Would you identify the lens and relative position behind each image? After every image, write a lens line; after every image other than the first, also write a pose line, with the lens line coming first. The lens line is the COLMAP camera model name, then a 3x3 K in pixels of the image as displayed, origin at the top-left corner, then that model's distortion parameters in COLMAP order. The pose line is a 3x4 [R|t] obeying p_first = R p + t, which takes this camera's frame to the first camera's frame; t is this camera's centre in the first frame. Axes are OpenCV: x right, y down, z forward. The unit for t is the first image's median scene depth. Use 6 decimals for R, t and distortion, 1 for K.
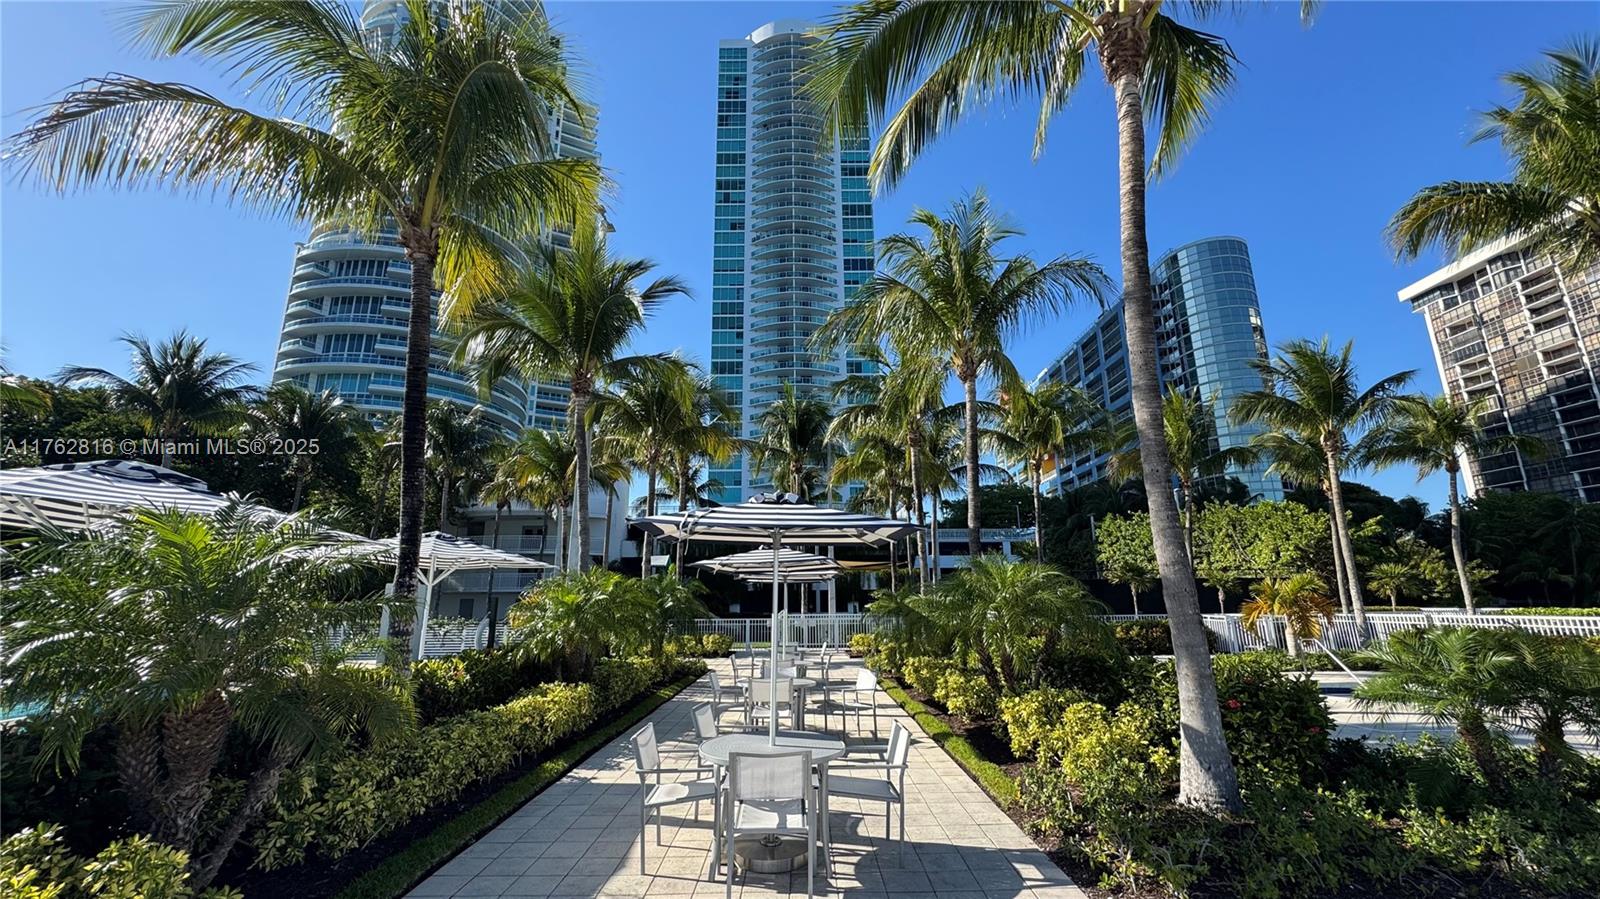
lens RADIAL K [[638.1, 0, 797.7], [0, 638.1, 451.5], [0, 0, 1]] dist [-0.002707, 0.000242]
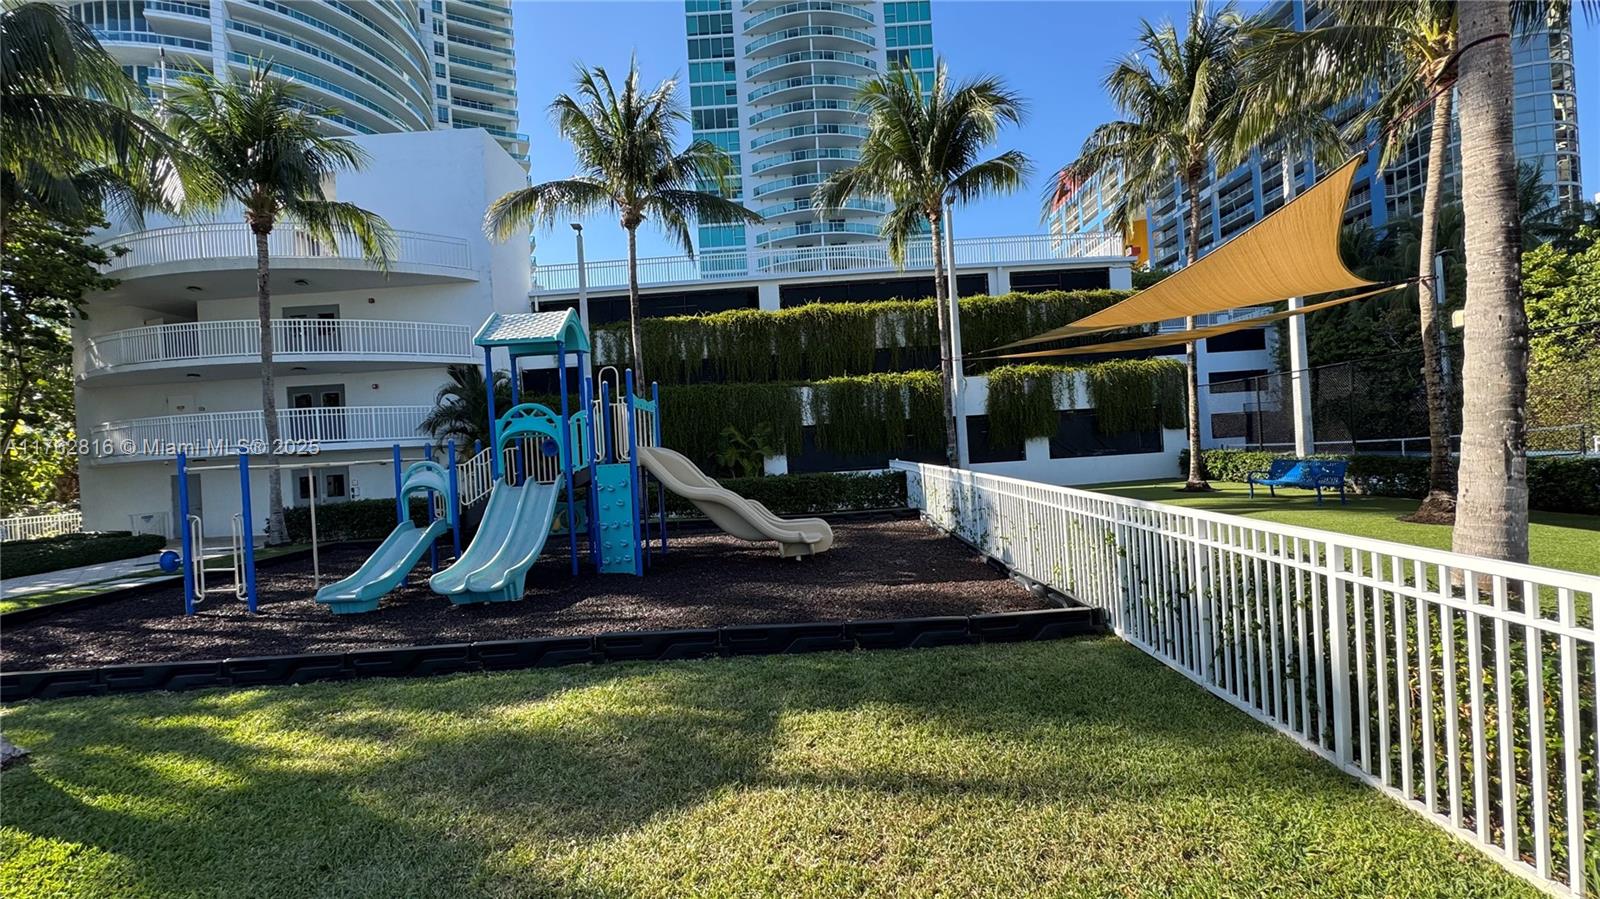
lens RADIAL K [[638.1, 0, 797.4], [0, 638.1, 452.2], [0, 0, 1]] dist [-0.002707, 0.000242]
pose [[0.998707, -0.050272, -0.007567, -0.036488], [0.050637, 0.970453, 0.235918, 0.059925], [-0.004517, -0.235996, 0.971744, 0.257621]]
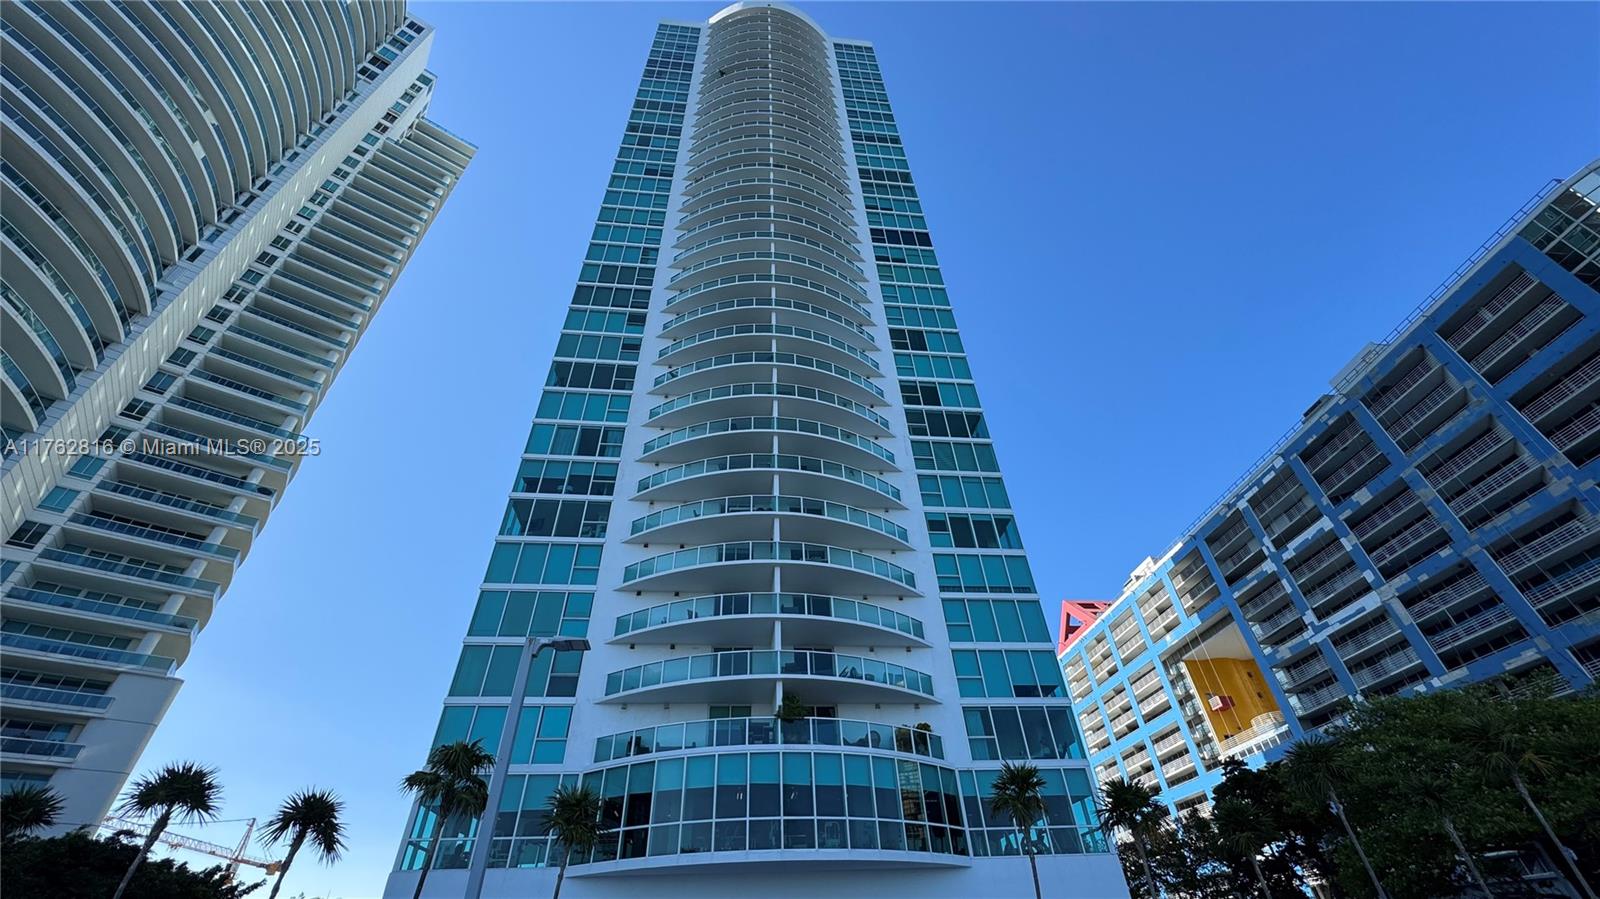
lens RADIAL K [[638.1, 0, 797.9], [0, 638.1, 451.5], [0, 0, 1]] dist [-0.002707, 0.000242]
pose [[0.994114, 0.048545, 0.096859, -0.024537], [-0.000829, 0.897380, -0.441259, 0.077931], [-0.108340, 0.438581, 0.892137, 0.683558]]
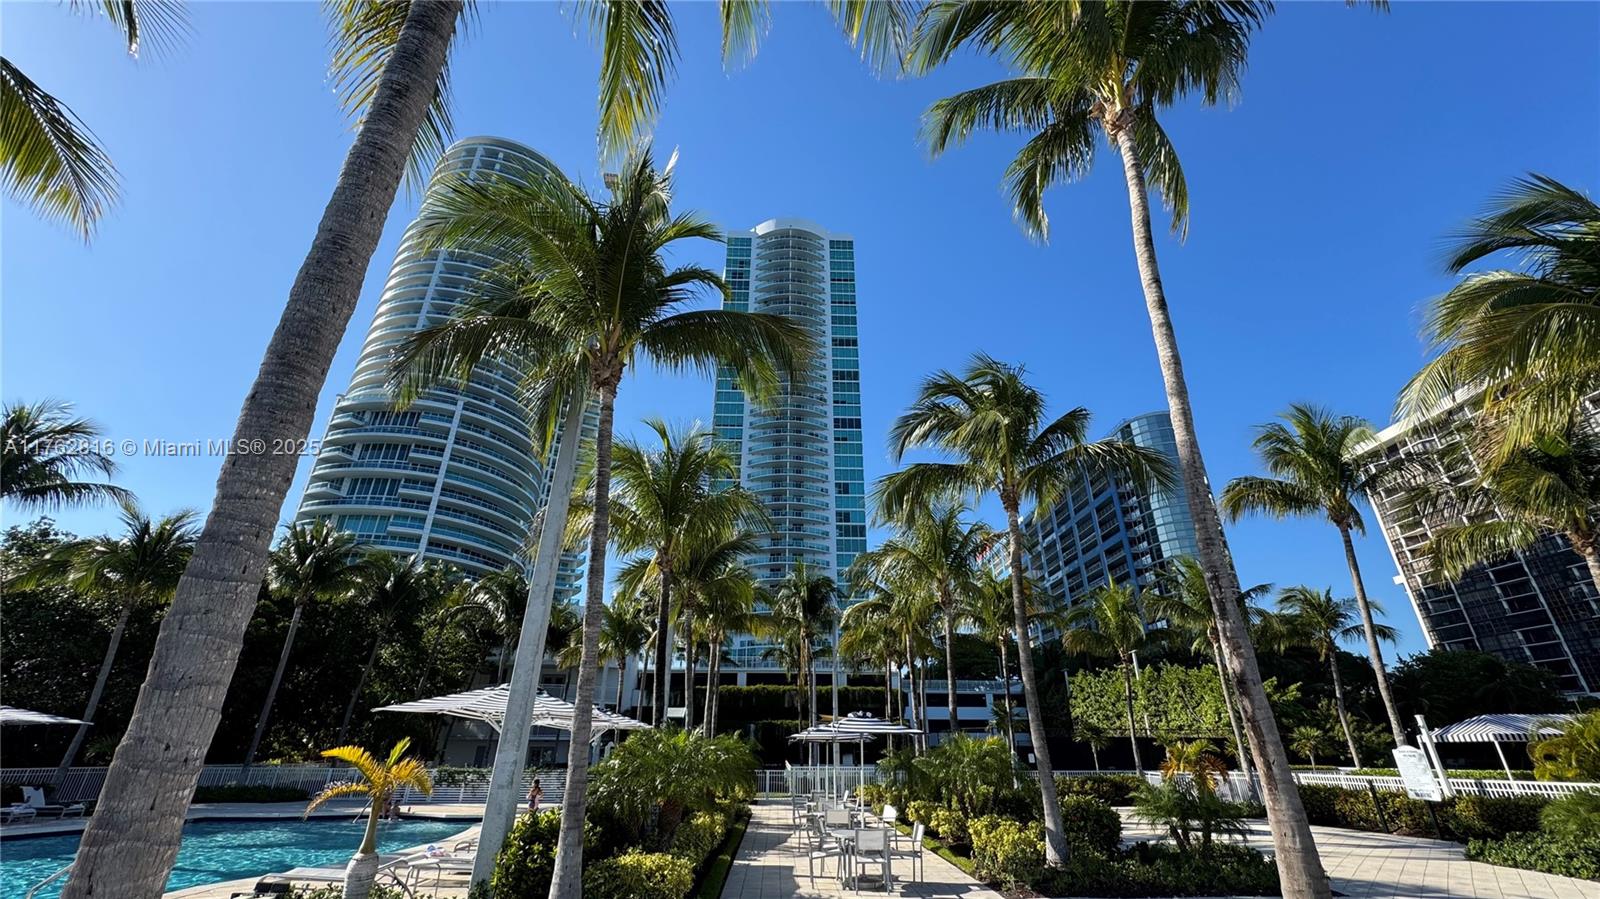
lens RADIAL K [[638.1, 0, 798.0], [0, 638.1, 451.4], [0, 0, 1]] dist [-0.002707, 0.000242]
pose [[0.999366, 0.025199, 0.025137, -0.016779], [-0.019489, 0.978370, -0.205944, -0.018267], [-0.029783, 0.205323, 0.978241, -0.068994]]
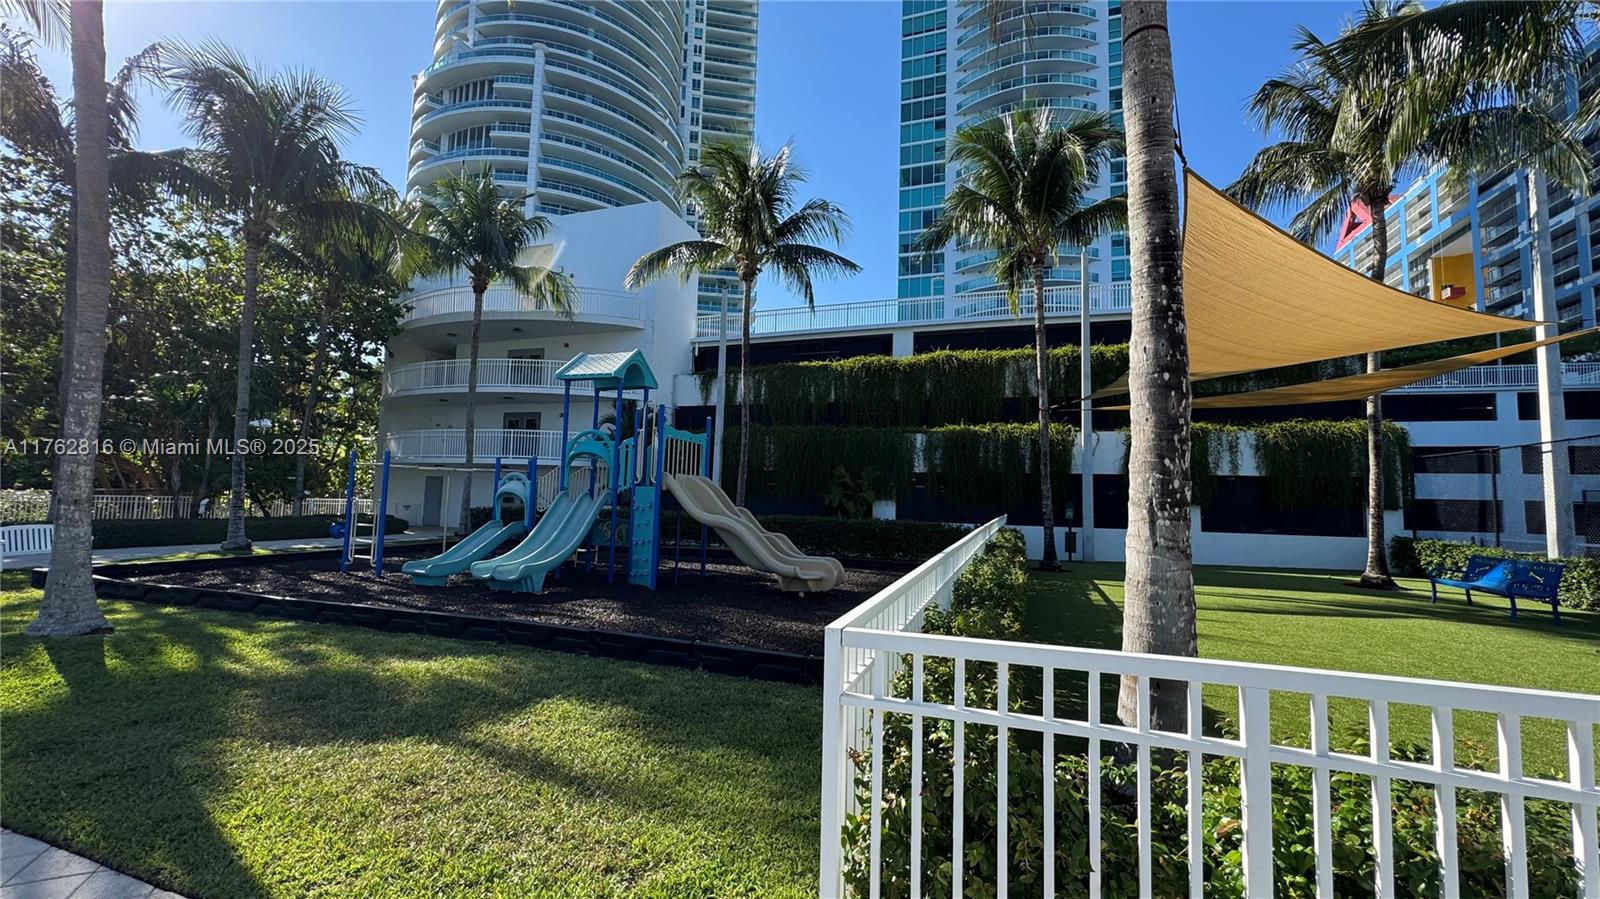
lens RADIAL K [[638.1, 0, 797.4], [0, 638.1, 451.2], [0, 0, 1]] dist [-0.002707, 0.000242]
pose [[0.942333, 0.008802, -0.334562, -0.002848], [0.042401, 0.988459, 0.145432, 0.062640], [0.331981, -0.151231, 0.931084, 0.259988]]
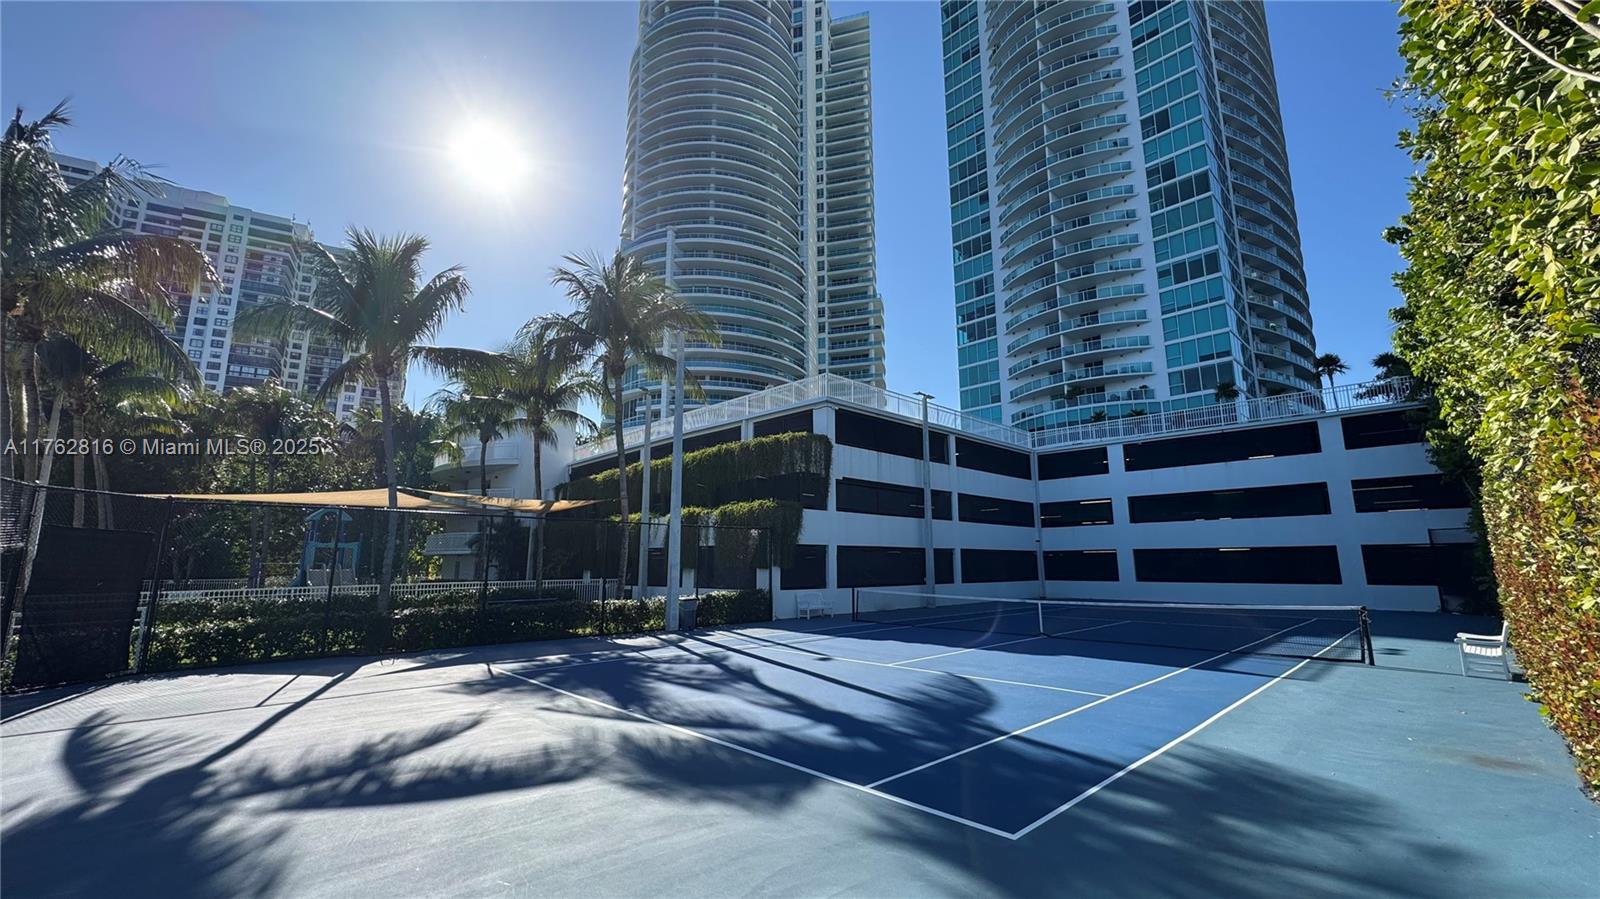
lens RADIAL K [[638.1, 0, 799.3], [0, 638.1, 450.9], [0, 0, 1]] dist [-0.002707, 0.000242]
pose [[0.694744, -0.121084, -0.708992, 0.250161], [0.167435, 0.985874, -0.004300, 0.071047], [0.699497, -0.115723, 0.705204, 0.320665]]
